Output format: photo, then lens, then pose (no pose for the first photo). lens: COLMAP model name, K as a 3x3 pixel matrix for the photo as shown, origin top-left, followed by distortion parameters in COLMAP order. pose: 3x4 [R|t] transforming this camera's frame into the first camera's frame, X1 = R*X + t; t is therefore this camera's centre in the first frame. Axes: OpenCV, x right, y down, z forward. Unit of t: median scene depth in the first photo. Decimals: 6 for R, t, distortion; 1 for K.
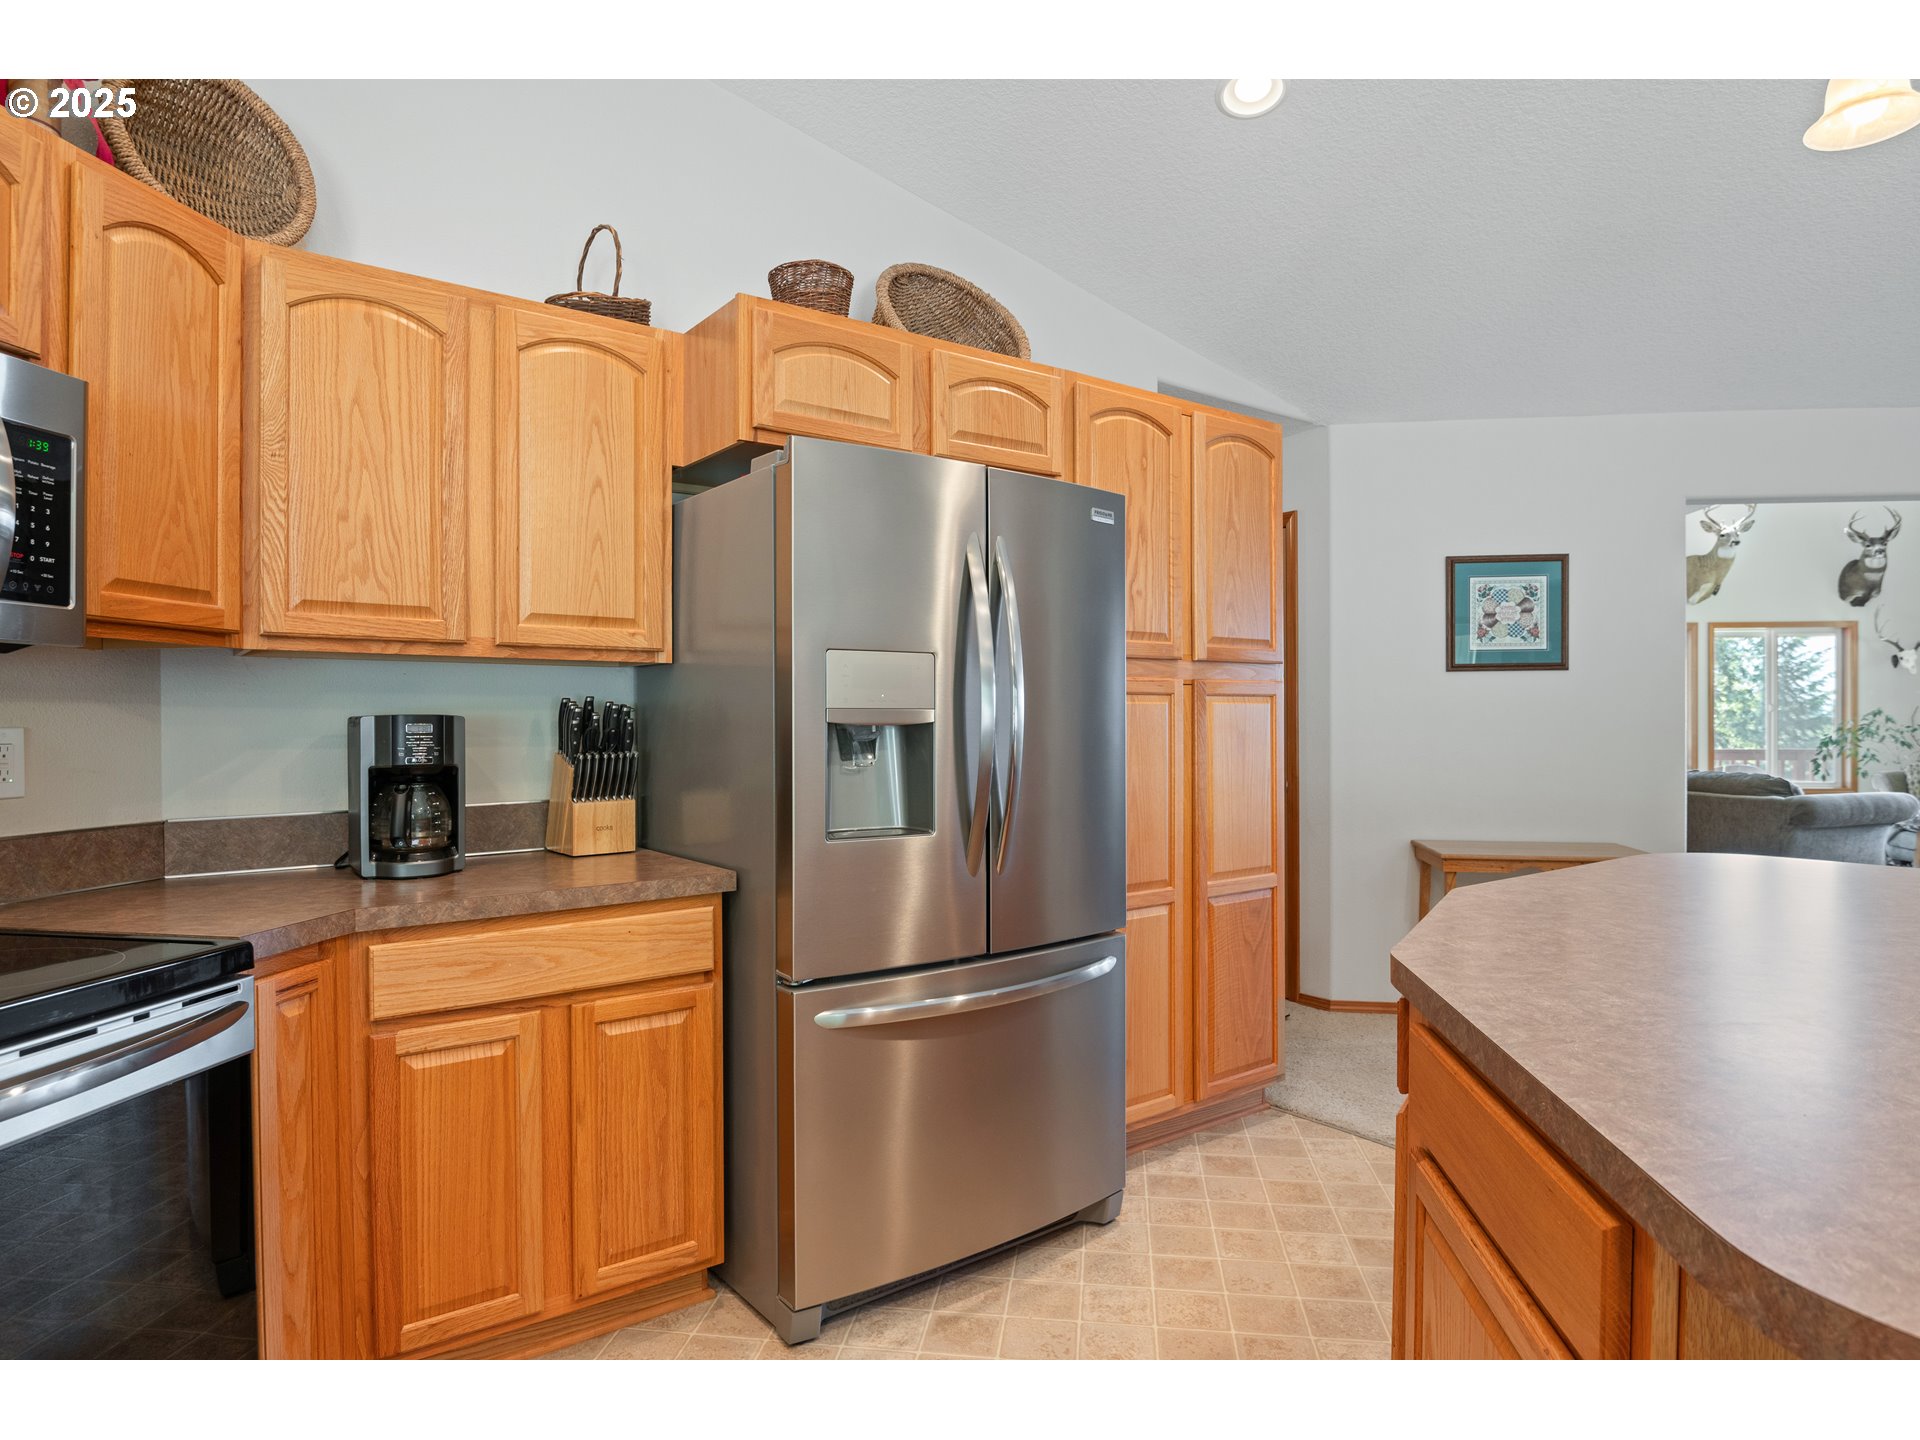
lens RADIAL K [[1047.3, 0, 962.7], [0, 1047.3, 723.7], [0, 0, 1]] dist [-0.000042, -0.023265]
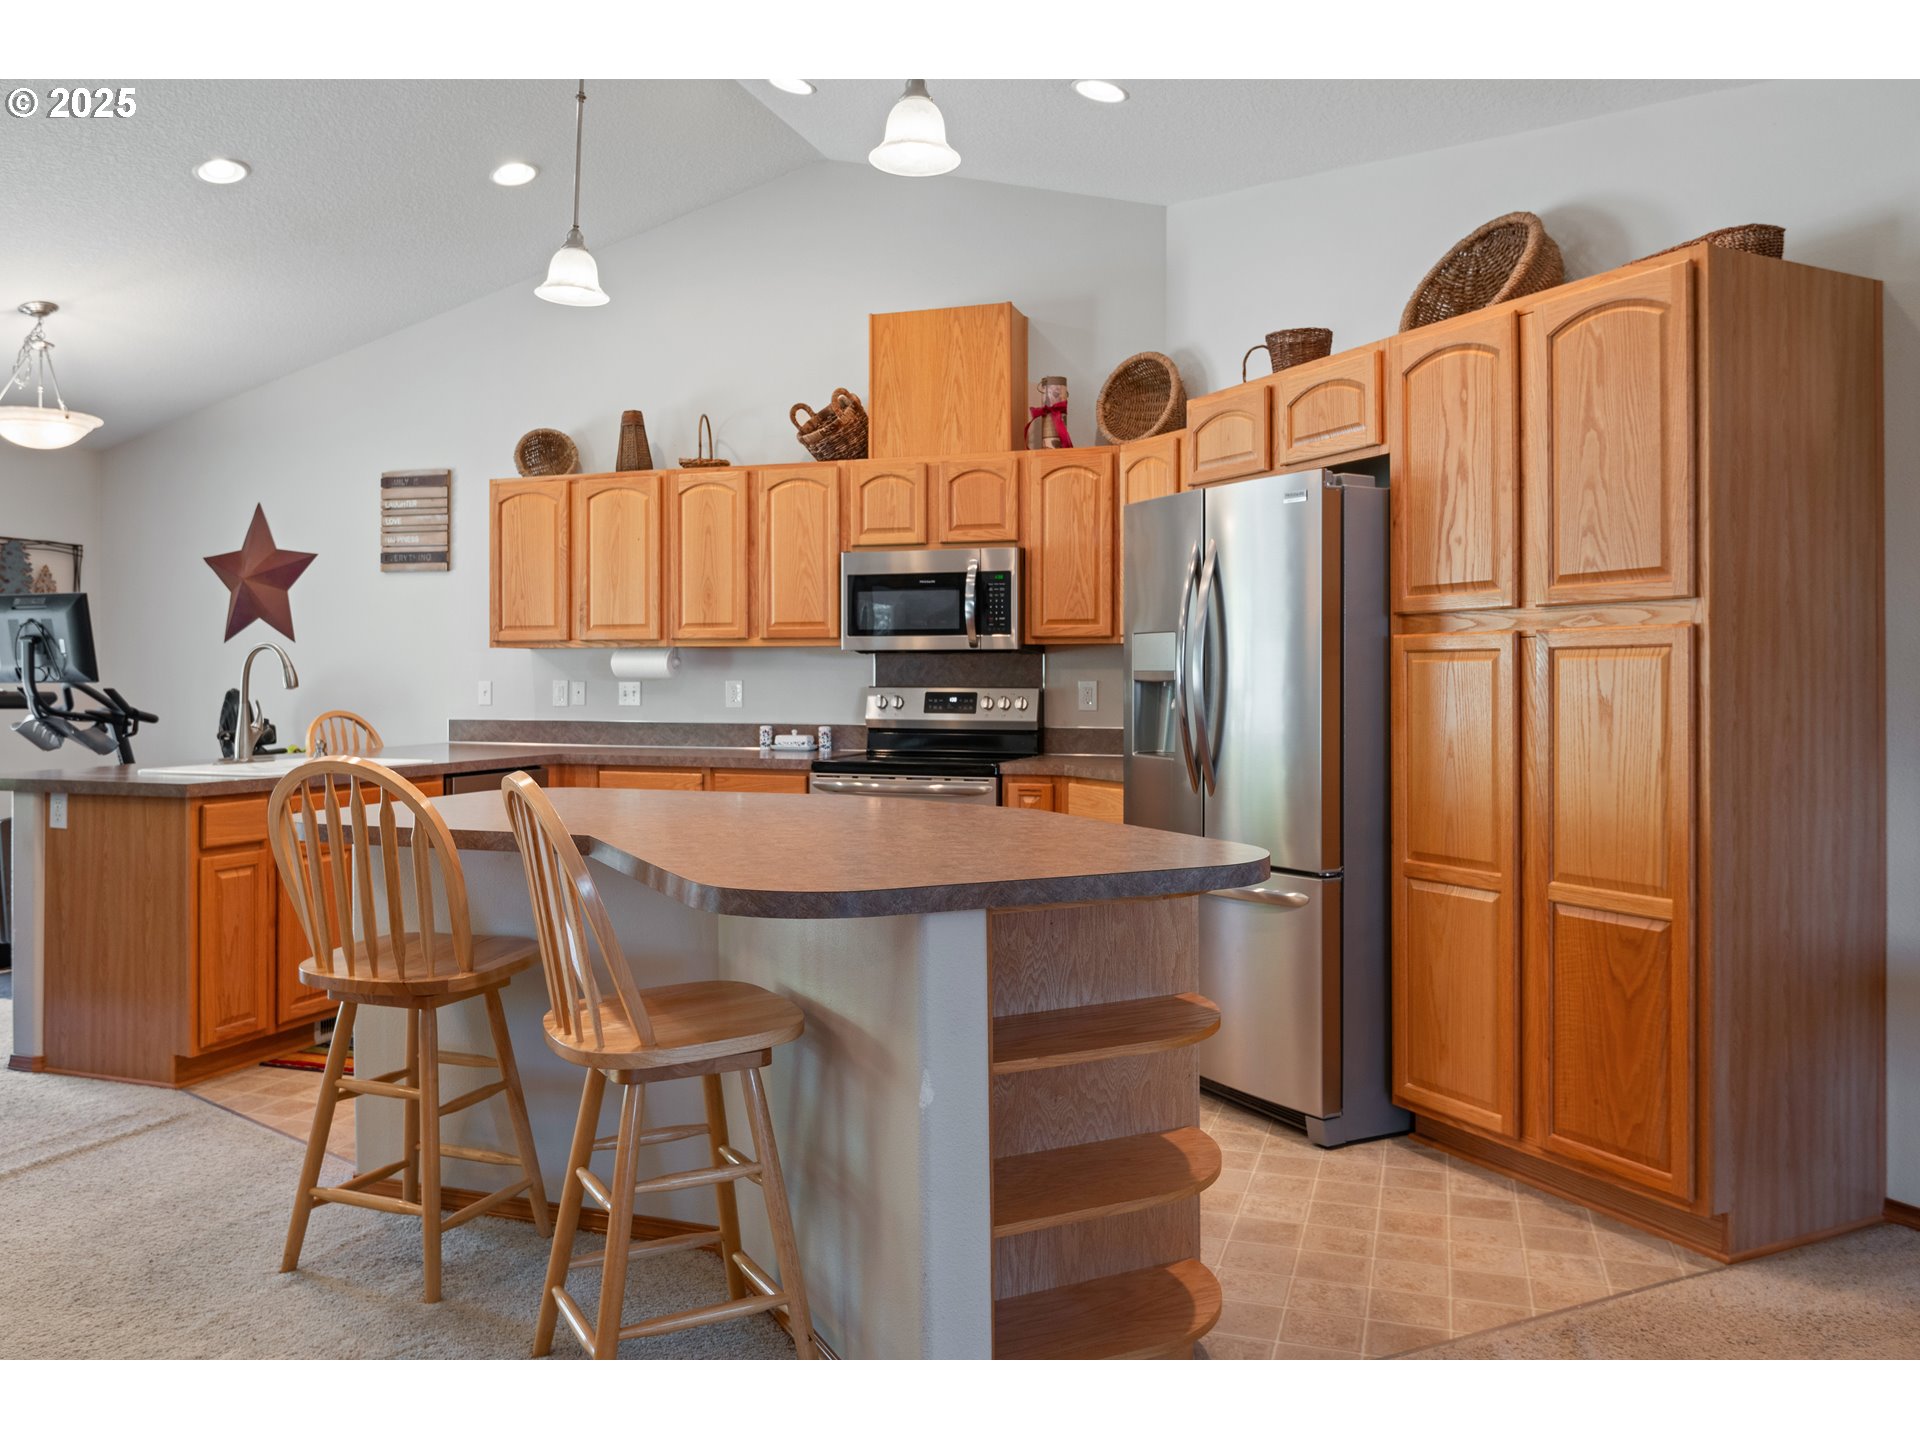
lens RADIAL K [[1511.8, 0, 960.1], [0, 1511.8, 661.1], [0, 0, 1]] dist [-0.002559, -0.001873]
pose [[-0.172939, -0.009987, -0.984882, 1.044463], [-0.005082, 0.999944, -0.009247, -0.003173], [0.984919, 0.003406, -0.172980, 0.541189]]
